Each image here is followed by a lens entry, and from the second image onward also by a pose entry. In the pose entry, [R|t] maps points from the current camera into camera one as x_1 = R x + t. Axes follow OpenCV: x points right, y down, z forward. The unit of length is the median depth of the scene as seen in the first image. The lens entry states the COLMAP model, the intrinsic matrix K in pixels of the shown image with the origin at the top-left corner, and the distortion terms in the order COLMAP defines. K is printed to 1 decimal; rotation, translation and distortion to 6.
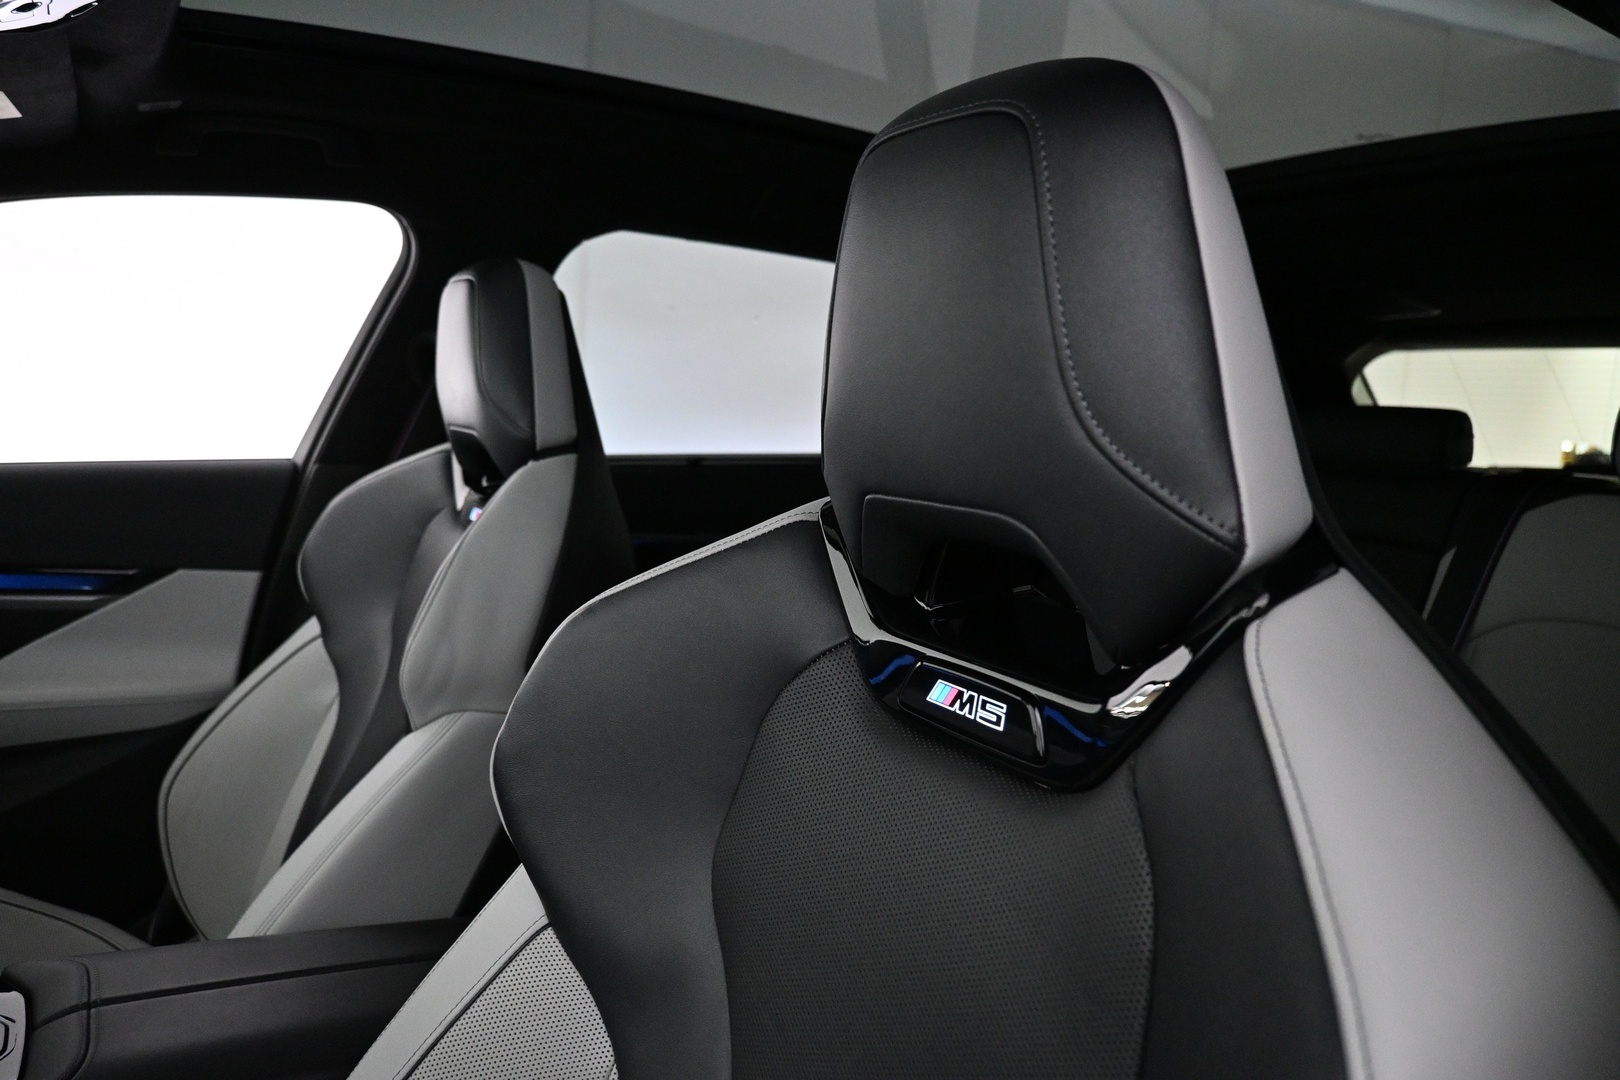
lens RADIAL K [[1124.1, 0, 810.0], [0, 1124.1, 540.0], [0, 0, 1]] dist [0.003543, -0.000651]
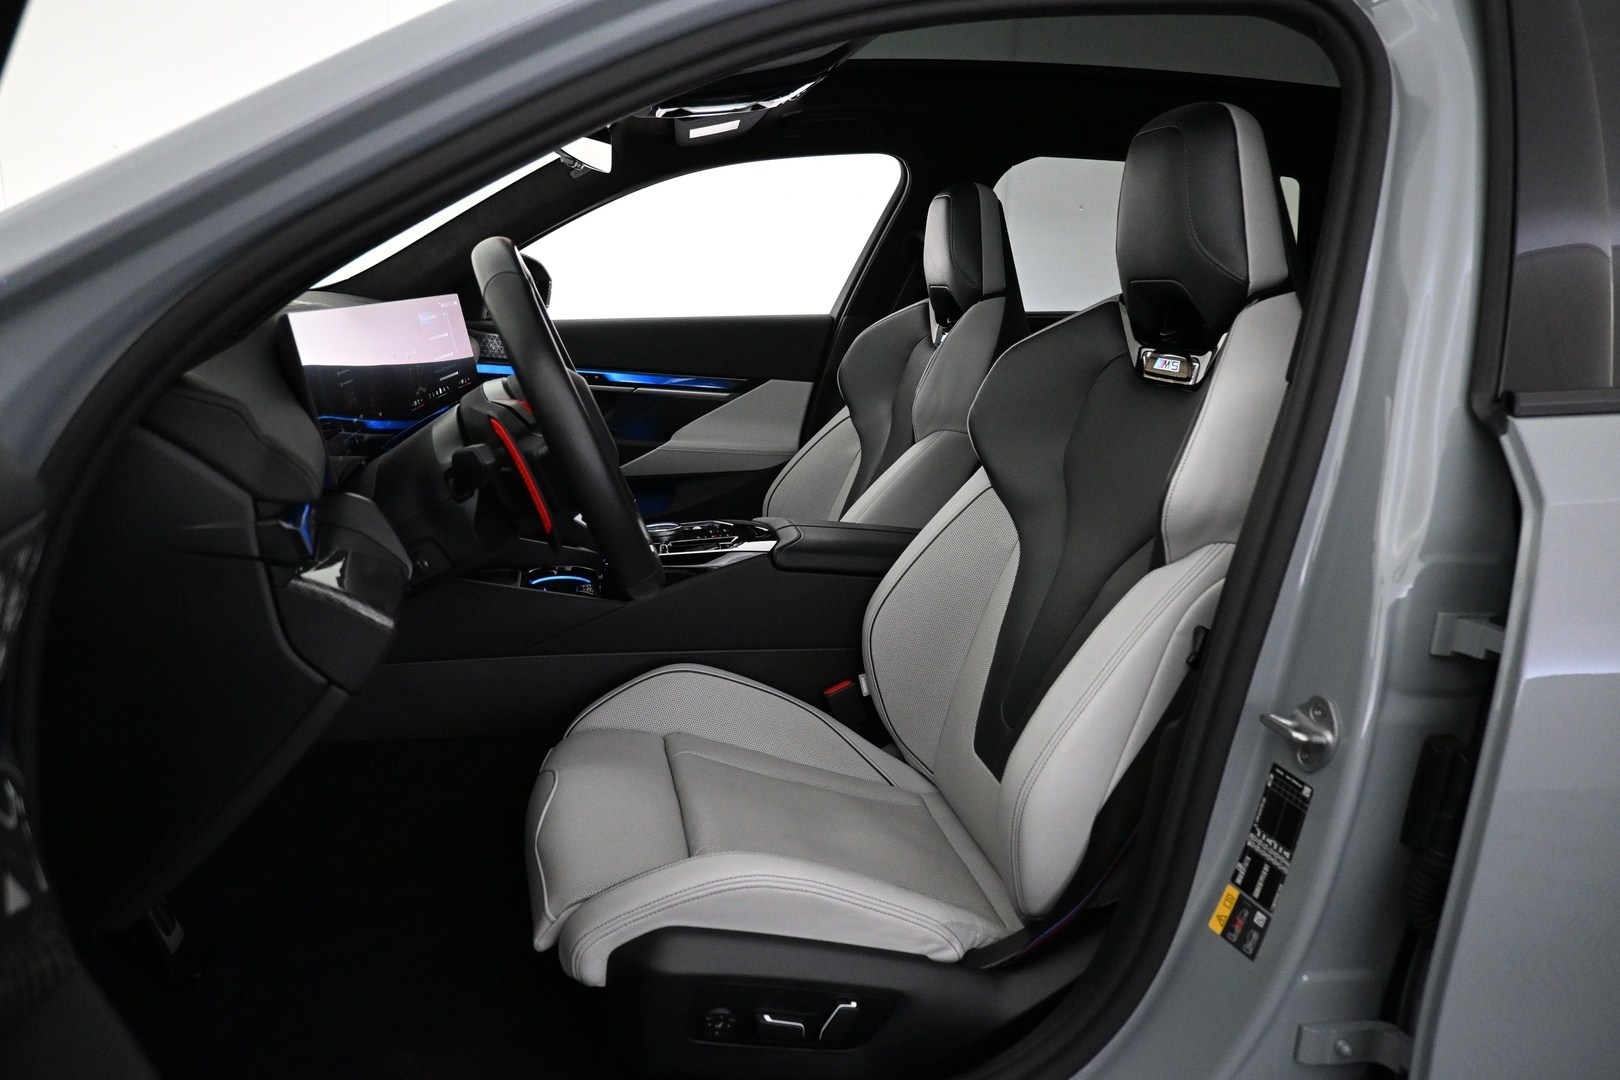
lens RADIAL K [[1124.1, 0, 810.0], [0, 1124.1, 540.0], [0, 0, 1]] dist [0.003543, -0.000651]
pose [[0.935501, 0.045710, -0.350355, 0.114527], [-0.016471, 0.996160, 0.085988, 0.130612], [0.352940, -0.074671, 0.932662, -0.637340]]
